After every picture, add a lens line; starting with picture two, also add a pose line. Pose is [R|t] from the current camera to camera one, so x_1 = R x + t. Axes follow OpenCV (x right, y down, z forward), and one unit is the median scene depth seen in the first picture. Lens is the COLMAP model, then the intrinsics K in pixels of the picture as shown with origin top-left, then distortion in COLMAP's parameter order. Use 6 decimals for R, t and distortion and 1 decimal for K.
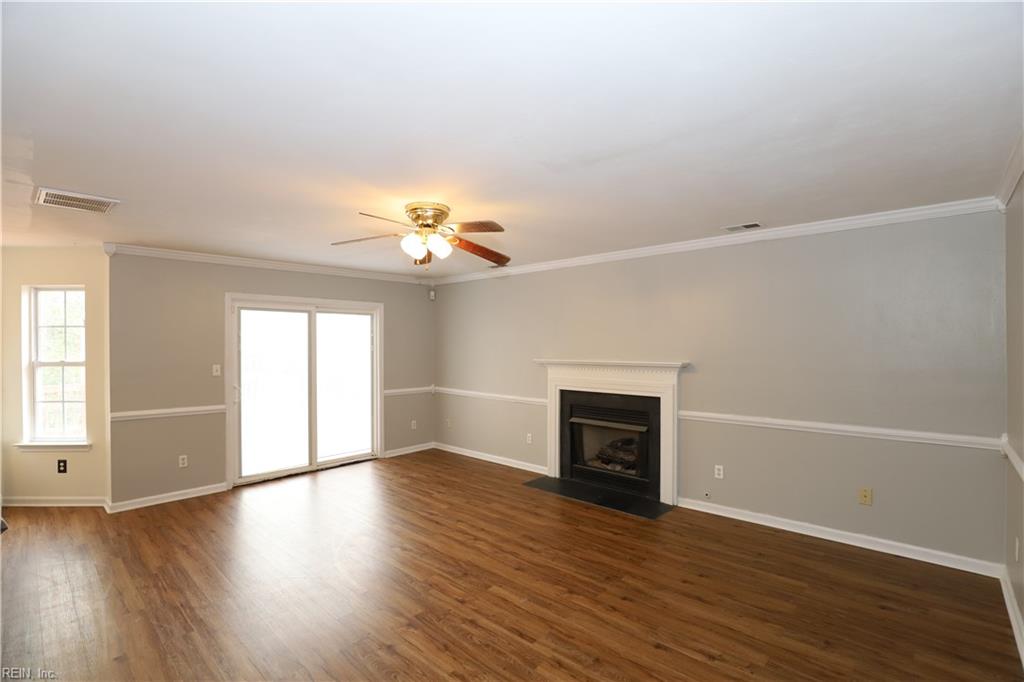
lens RADIAL K [[471.8, 0, 513.5], [0, 471.8, 342.7], [0, 0, 1]] dist [-0.037018, 0.008050]
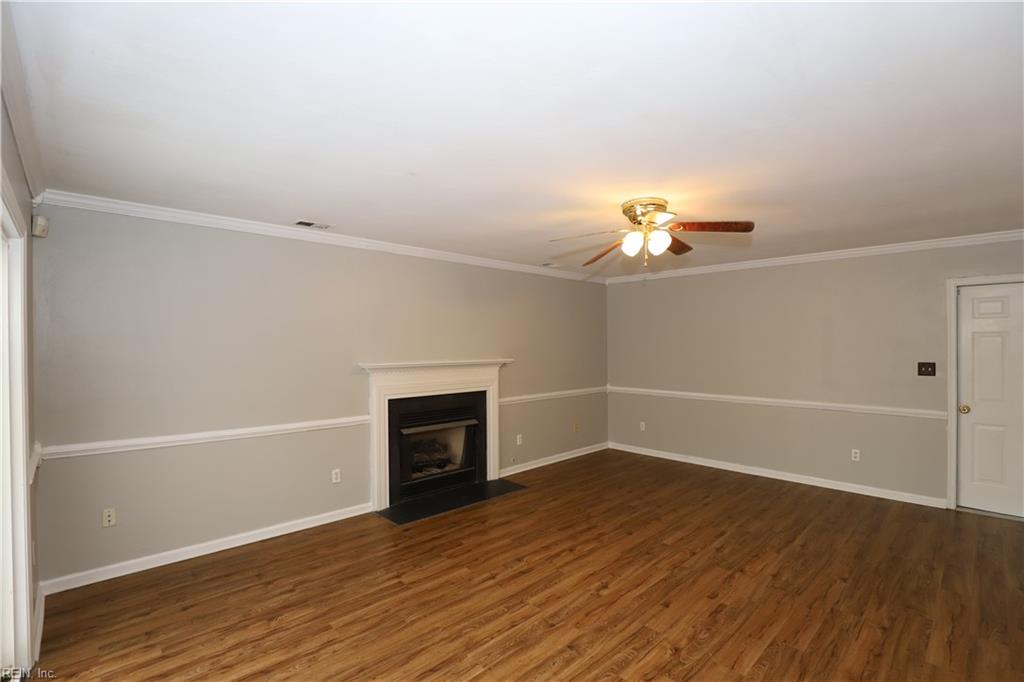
lens RADIAL K [[471.8, 0, 515.9], [0, 471.8, 342.8], [0, 0, 1]] dist [-0.037018, 0.008050]
pose [[0.054301, 0.007553, 0.998496, -0.867242], [0.002384, 0.999968, -0.007694, 0.008652], [-0.998522, 0.002798, 0.054281, 0.893947]]
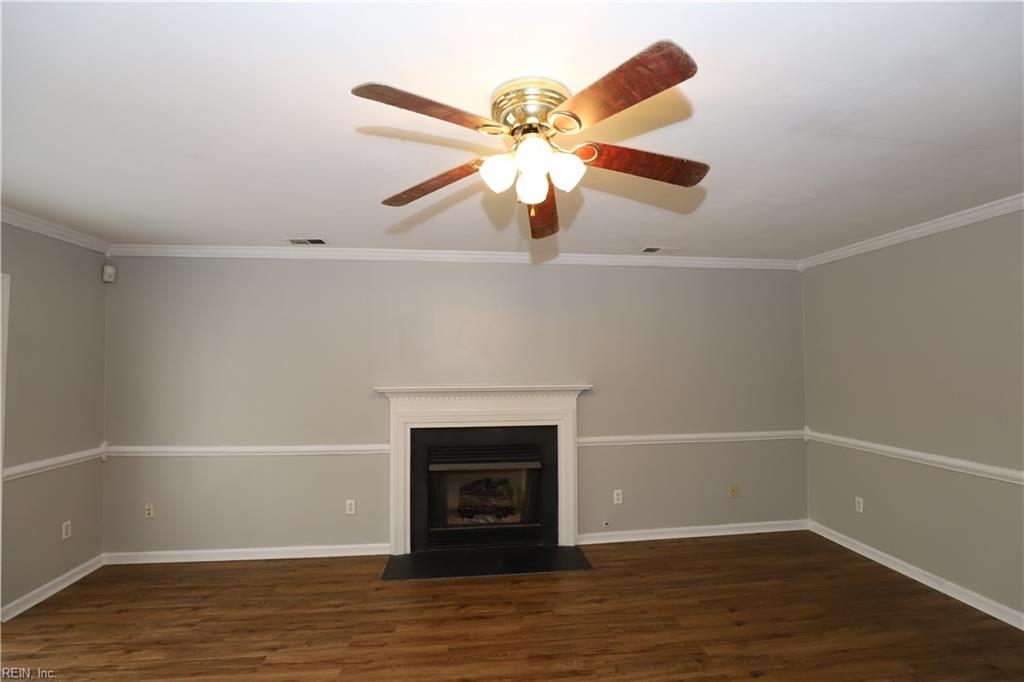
lens RADIAL K [[471.8, 0, 515.3], [0, 471.8, 343.8], [0, 0, 1]] dist [-0.037018, 0.008050]
pose [[0.644418, 0.033495, 0.763939, -0.429720], [0.000550, 0.999020, -0.044266, 0.002789], [-0.764673, 0.028946, 0.643768, 0.504550]]
